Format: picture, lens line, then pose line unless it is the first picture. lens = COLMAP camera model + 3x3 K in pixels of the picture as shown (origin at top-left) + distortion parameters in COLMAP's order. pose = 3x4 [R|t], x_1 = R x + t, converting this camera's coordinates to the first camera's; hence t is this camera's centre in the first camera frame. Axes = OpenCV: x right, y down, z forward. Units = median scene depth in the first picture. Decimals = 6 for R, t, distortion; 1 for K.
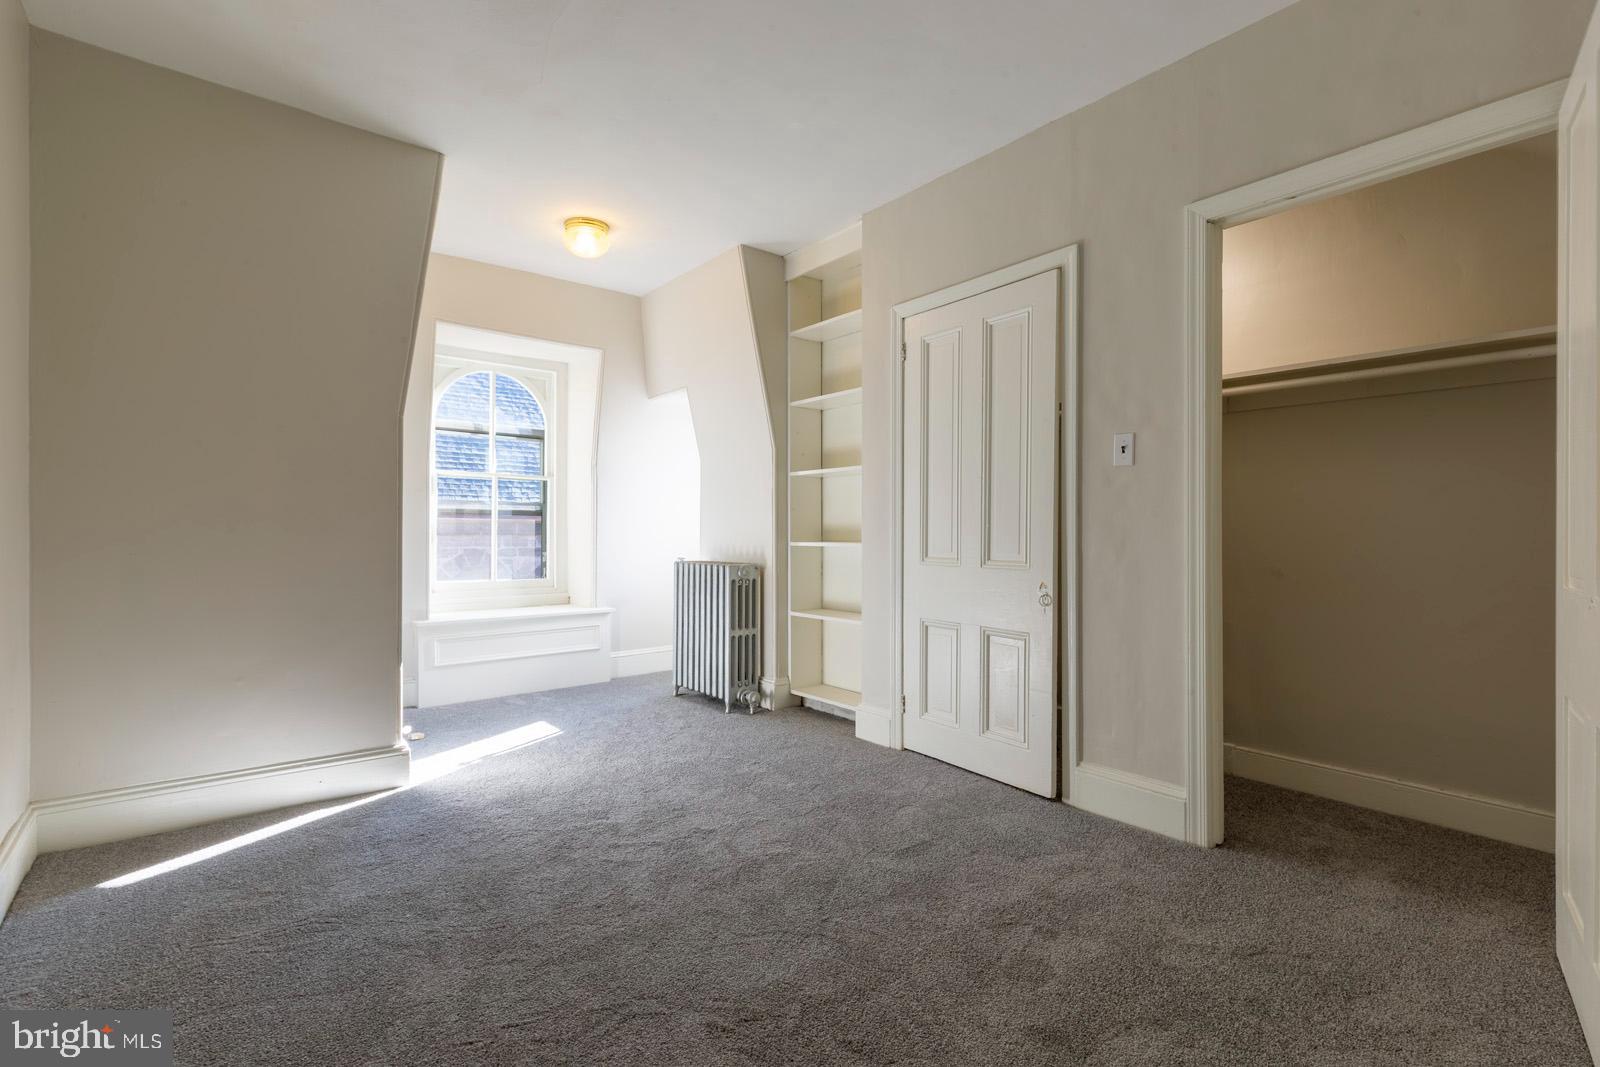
lens RADIAL K [[770.0, 0, 800.0], [0, 770.0, 533.5], [0, 0, 1]] dist [0.001075, -0.000261]
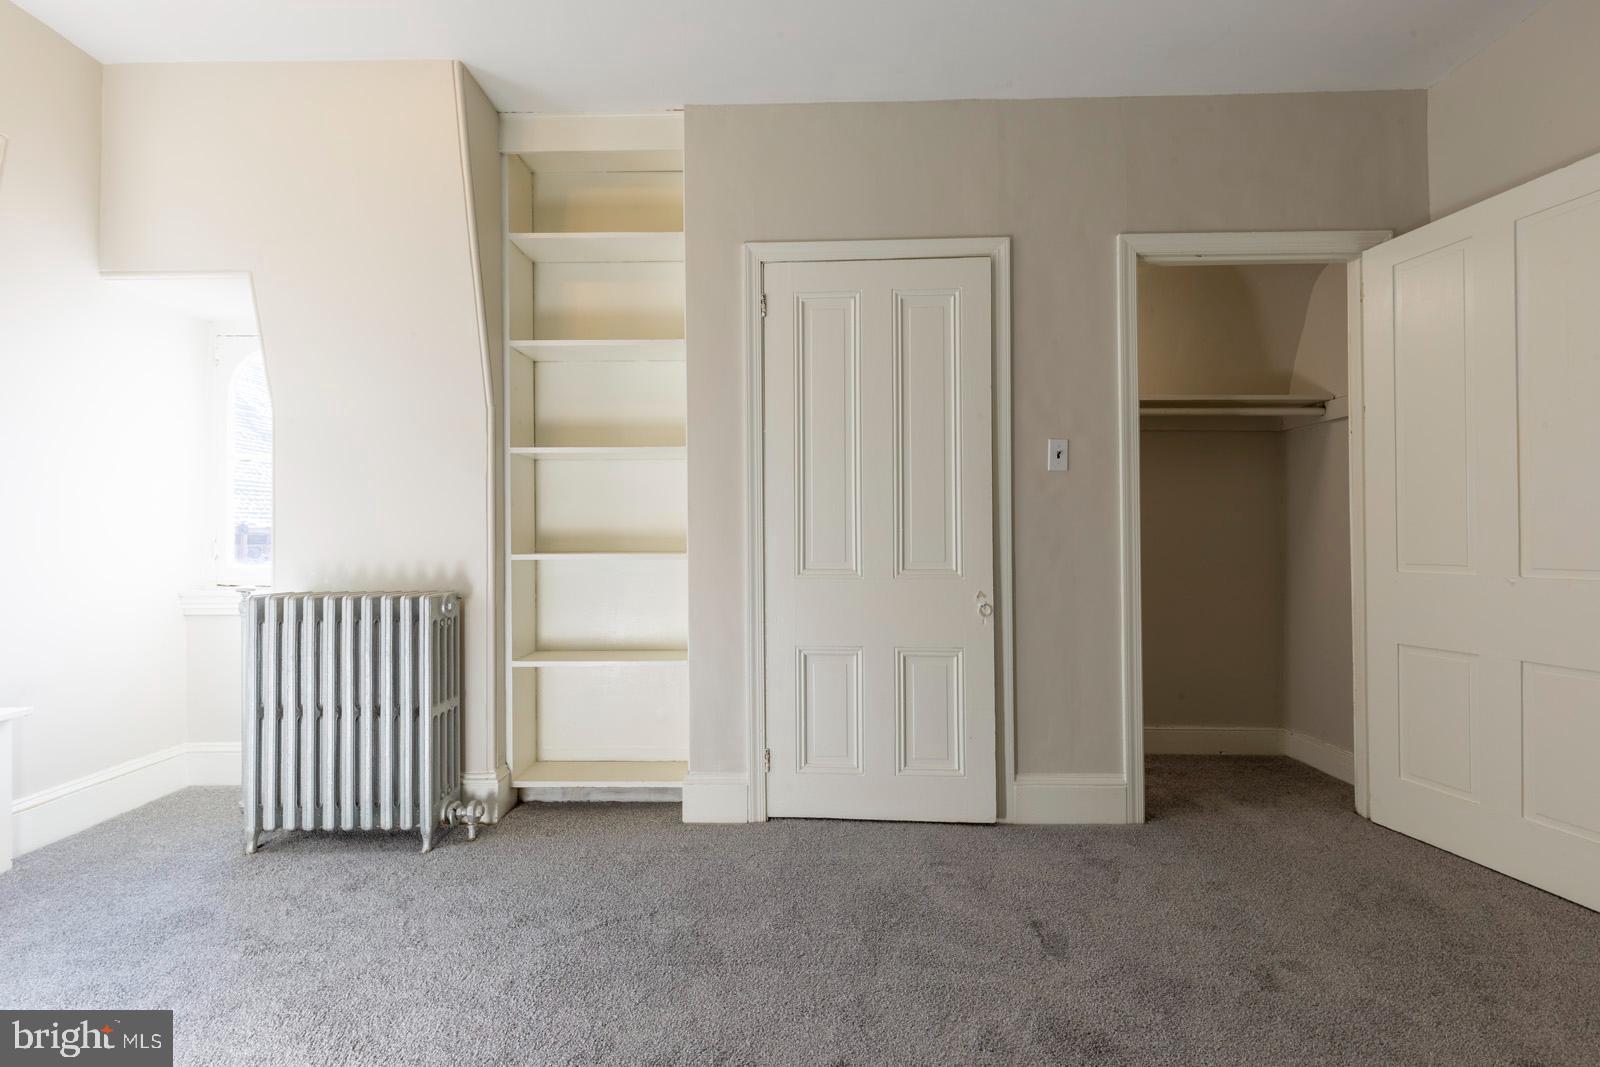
lens RADIAL K [[736.0, 0, 796.5], [0, 736.0, 533.2], [0, 0, 1]] dist [0.002812, -0.000195]
pose [[0.622470, 0.001929, 0.782642, -0.401015], [0.006449, 0.999950, -0.007594, -0.000855], [-0.782617, 0.009775, 0.622426, 0.485125]]
